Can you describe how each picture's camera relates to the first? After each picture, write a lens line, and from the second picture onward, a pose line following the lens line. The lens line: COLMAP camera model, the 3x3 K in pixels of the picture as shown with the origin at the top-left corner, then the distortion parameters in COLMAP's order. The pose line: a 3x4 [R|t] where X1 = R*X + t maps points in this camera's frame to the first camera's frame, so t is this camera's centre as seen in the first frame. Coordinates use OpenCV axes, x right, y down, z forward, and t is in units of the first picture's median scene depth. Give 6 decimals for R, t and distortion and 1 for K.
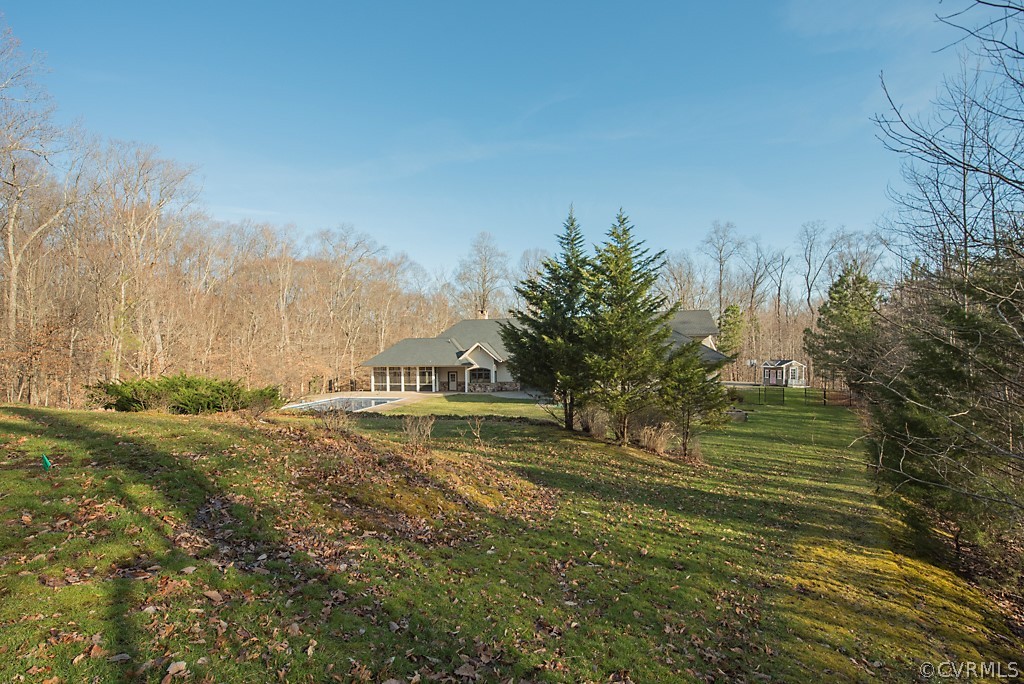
lens RADIAL K [[420.1, 0, 506.9], [0, 420.1, 347.6], [0, 0, 1]] dist [-0.016532, -0.000036]
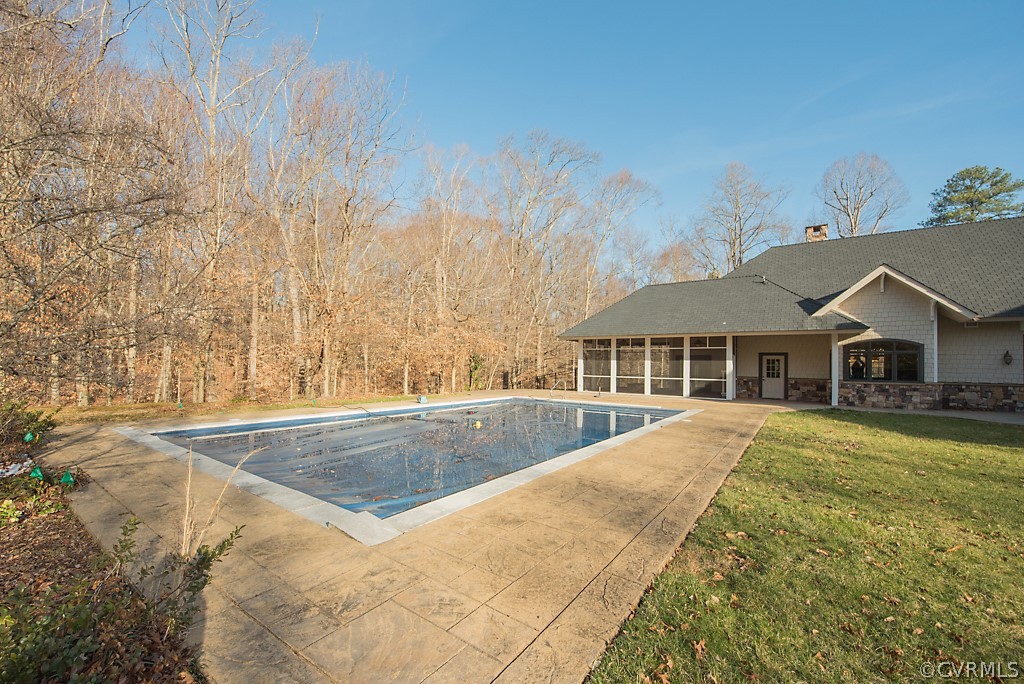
lens RADIAL K [[407.2, 0, 505.3], [0, 407.2, 347.7], [0, 0, 1]] dist [-0.008363, -0.000204]
pose [[0.908881, 0.010725, -0.416919, -0.206753], [-0.024465, 0.999319, -0.027626, 0.070751], [0.416338, 0.035309, 0.908524, 0.543947]]
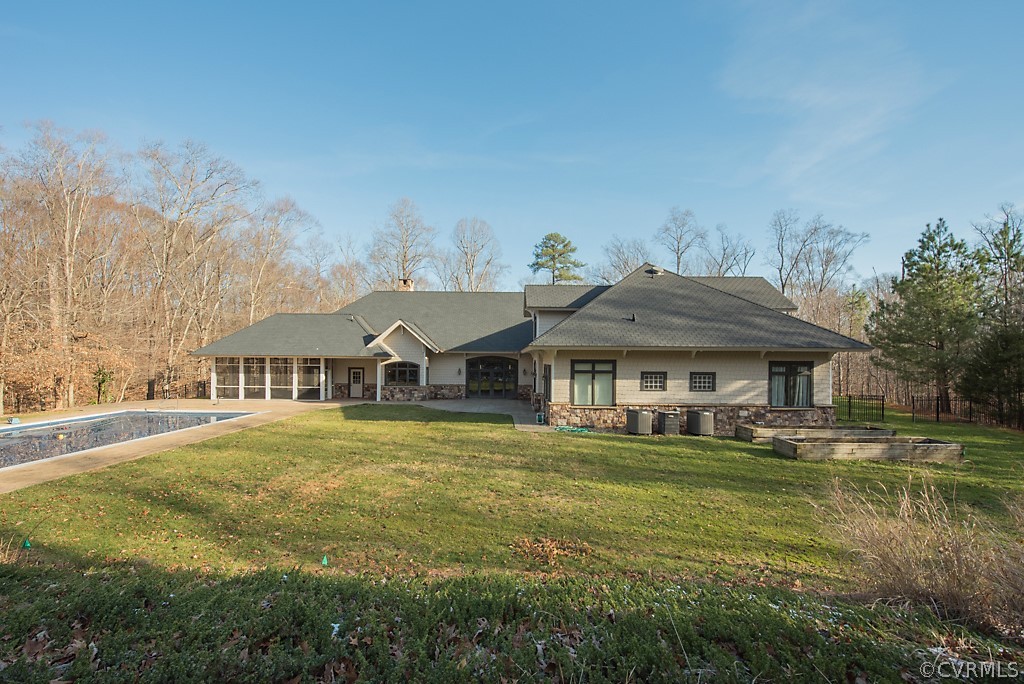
lens RADIAL K [[420.1, 0, 505.3], [0, 420.1, 351.9], [0, 0, 1]] dist [-0.016532, -0.000036]
pose [[0.980046, 0.024399, 0.197270, -0.036778], [-0.023092, 0.999694, -0.008921, 0.034912], [-0.197427, 0.004188, 0.980309, 0.354465]]
